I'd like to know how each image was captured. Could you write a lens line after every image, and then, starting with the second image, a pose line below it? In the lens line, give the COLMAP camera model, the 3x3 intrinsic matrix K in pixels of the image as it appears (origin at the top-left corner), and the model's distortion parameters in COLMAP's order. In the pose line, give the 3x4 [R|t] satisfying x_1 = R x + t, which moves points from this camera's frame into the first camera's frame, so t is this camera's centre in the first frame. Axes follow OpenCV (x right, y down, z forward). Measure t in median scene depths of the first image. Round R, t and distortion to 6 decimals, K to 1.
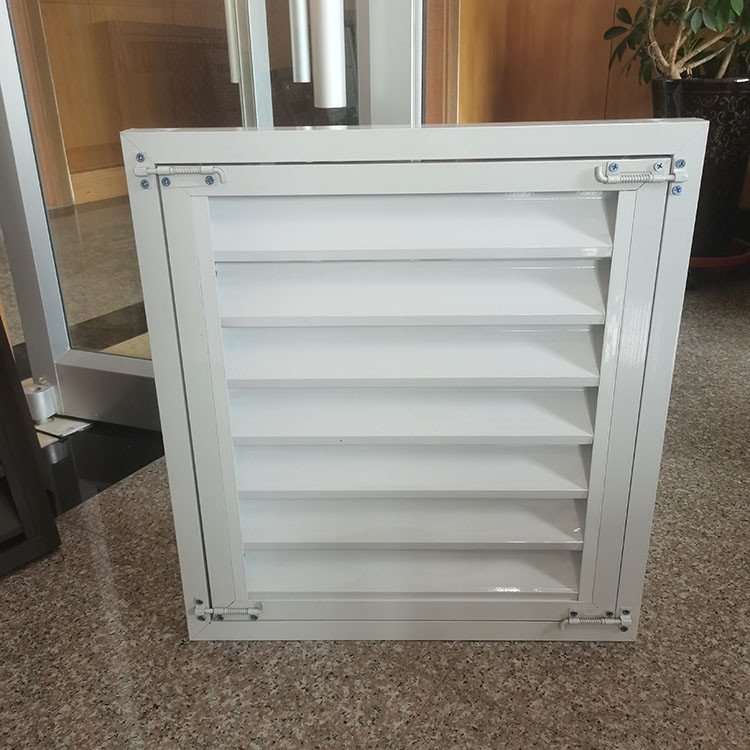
lens RADIAL K [[779.6, 0, 377.1], [0, 779.6, 376.3], [0, 0, 1]] dist [0.002752, 0.000000]
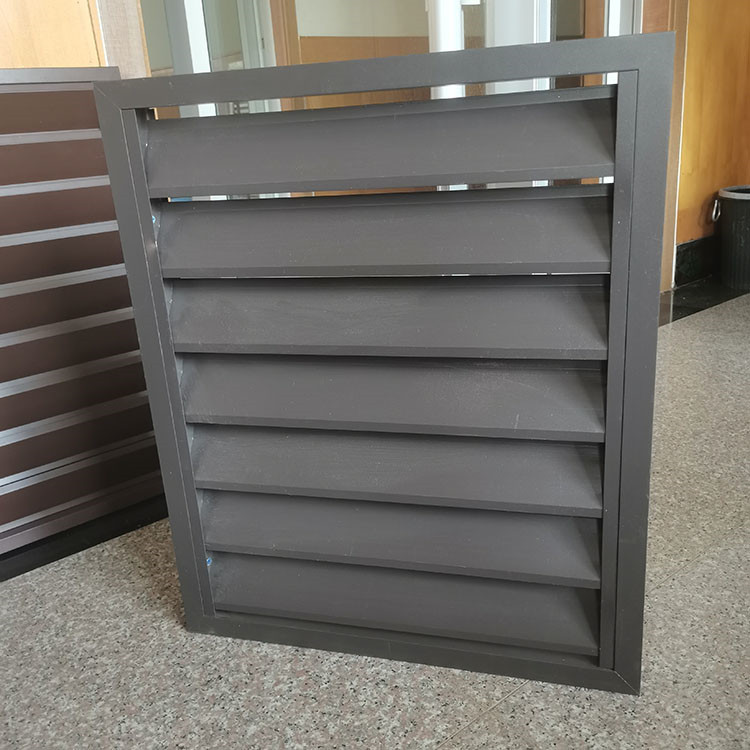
lens RADIAL K [[779.6, 0, 372.5], [0, 779.6, 374.7], [0, 0, 1]] dist [0.002752, 0.000000]
pose [[0.941210, 0.066123, -0.331286, 0.234797], [-0.084857, 0.995491, -0.042392, 0.031043], [0.326989, 0.068011, 0.942578, 0.019108]]
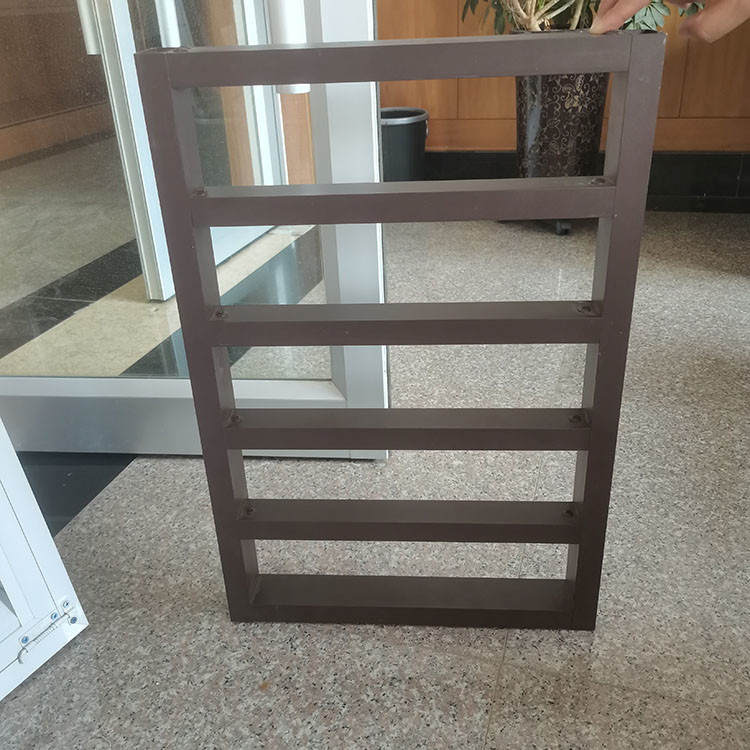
lens RADIAL K [[779.6, 0, 377.1], [0, 779.6, 375.5], [0, 0, 1]] dist [0.002752, 0.000000]
pose [[0.967174, -0.135440, 0.215013, -0.237934], [0.122649, 0.989848, 0.071820, -0.072216], [-0.222557, -0.043092, 0.973967, 0.058818]]
